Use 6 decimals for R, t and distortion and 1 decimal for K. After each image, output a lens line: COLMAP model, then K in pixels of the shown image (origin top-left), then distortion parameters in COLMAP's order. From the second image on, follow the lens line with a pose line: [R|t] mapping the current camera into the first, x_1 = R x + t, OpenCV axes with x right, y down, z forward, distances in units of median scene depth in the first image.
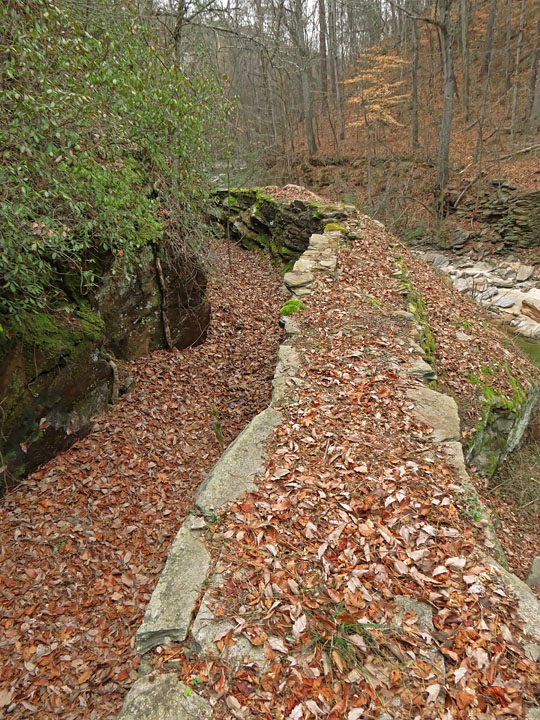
lens RADIAL K [[531.5, 0, 270.9], [0, 531.5, 359.1], [0, 0, 1]] dist [-0.012068, -0.002132]
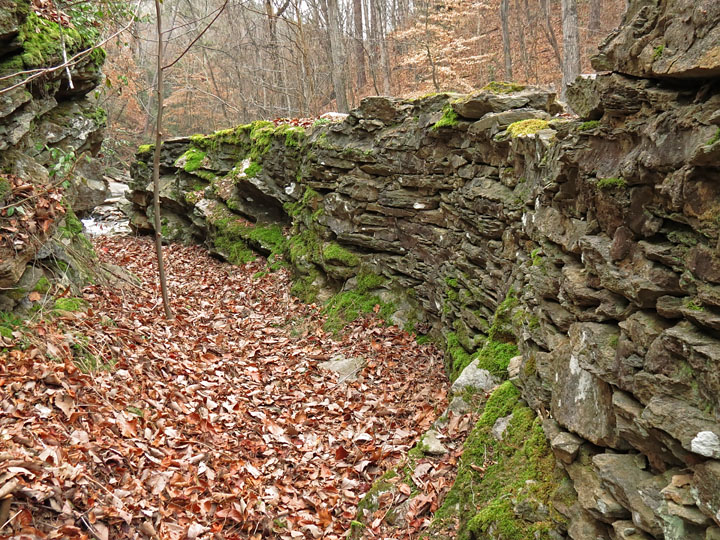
lens RADIAL K [[765.4, 0, 359.7], [0, 765.4, 269.3], [0, 0, 1]] dist [-0.007789, 0.000000]
pose [[0.994724, -0.002275, 0.102560, -0.004914], [0.026116, 0.972431, -0.231726, -0.069925], [-0.099206, 0.233182, 0.967360, 0.460049]]
